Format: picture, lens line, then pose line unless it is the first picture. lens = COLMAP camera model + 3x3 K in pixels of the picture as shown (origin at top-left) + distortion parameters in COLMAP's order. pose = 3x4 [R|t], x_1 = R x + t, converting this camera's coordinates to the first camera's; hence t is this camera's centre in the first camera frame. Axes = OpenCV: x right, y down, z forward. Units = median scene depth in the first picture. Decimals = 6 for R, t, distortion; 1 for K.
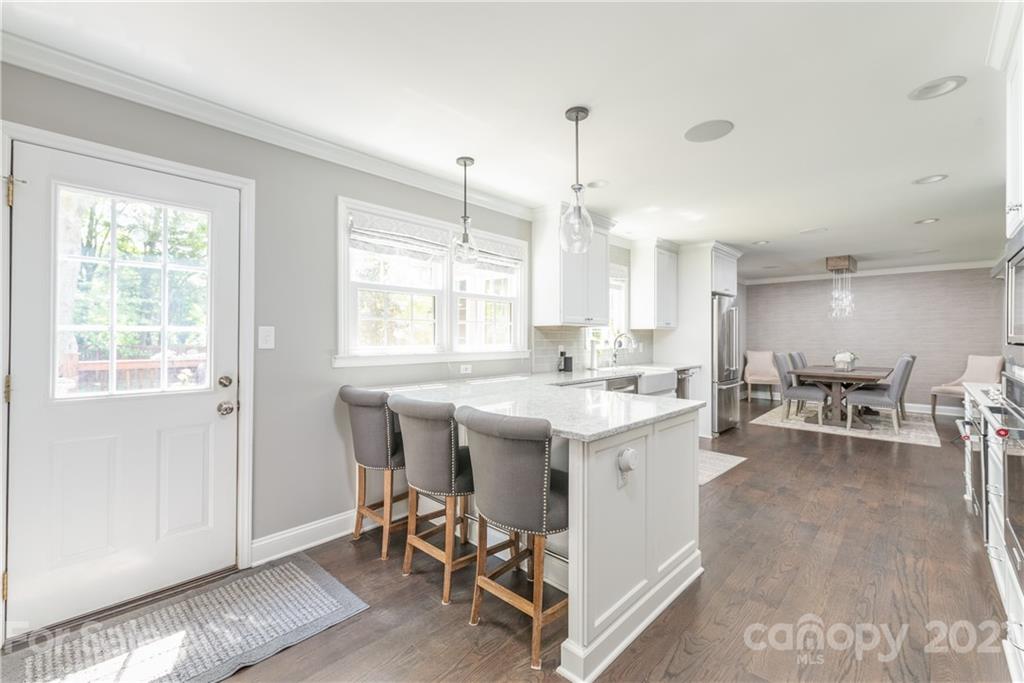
lens RADIAL K [[440.1, 0, 516.1], [0, 440.1, 335.4], [0, 0, 1]] dist [-0.000033, 0.000140]
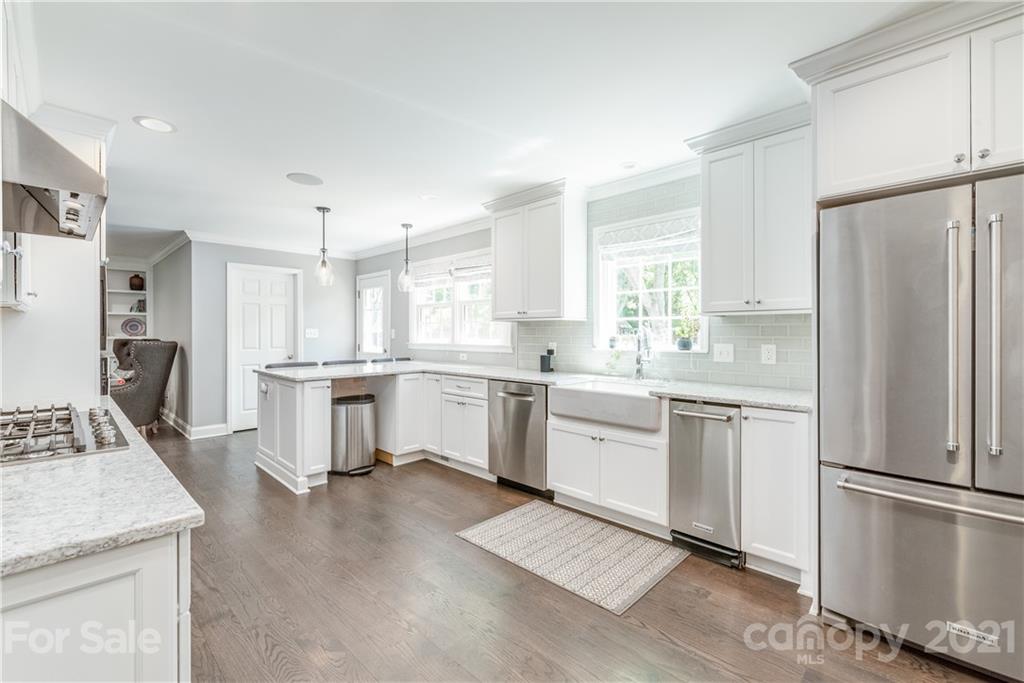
lens RADIAL K [[440.1, 0, 512.7], [0, 440.1, 339.9], [0, 0, 1]] dist [-0.000033, 0.000140]
pose [[-0.019153, 0.010921, -0.999757, 1.498176], [0.003511, 0.999935, 0.010856, 0.011450], [0.999810, -0.003302, -0.019190, 1.417167]]
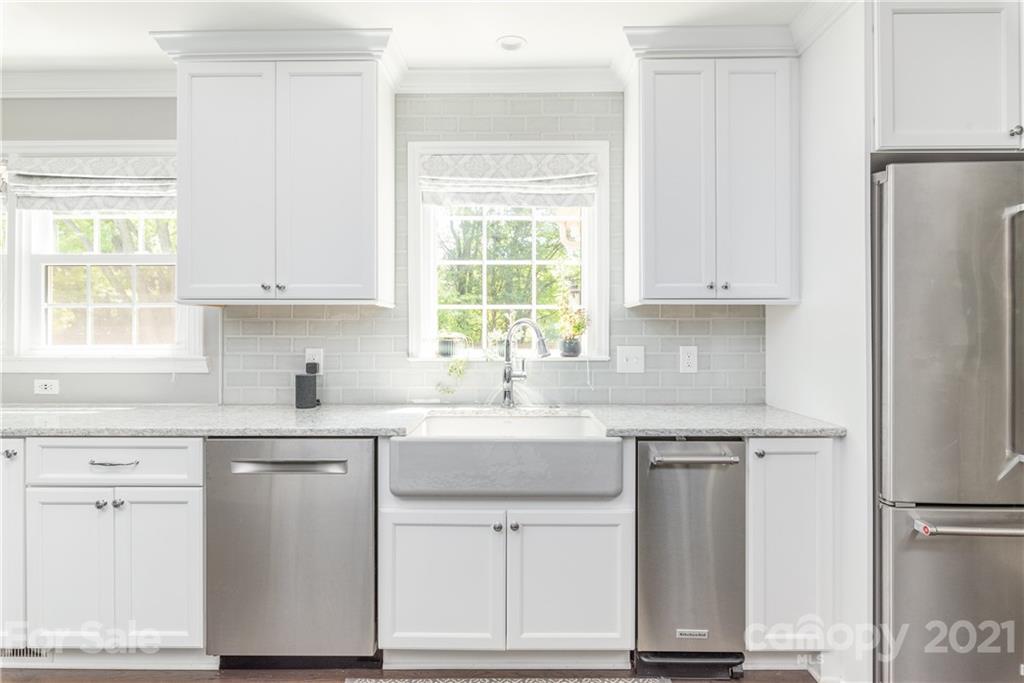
lens RADIAL K [[577.2, 0, 511.4], [0, 577.2, 335.4], [0, 0, 1]] dist [0.000243, 0.000109]
pose [[0.675738, -0.000225, -0.737141, 1.029044], [0.005955, 0.999969, 0.005153, 0.010393], [0.737117, -0.007872, 0.675719, 1.127386]]
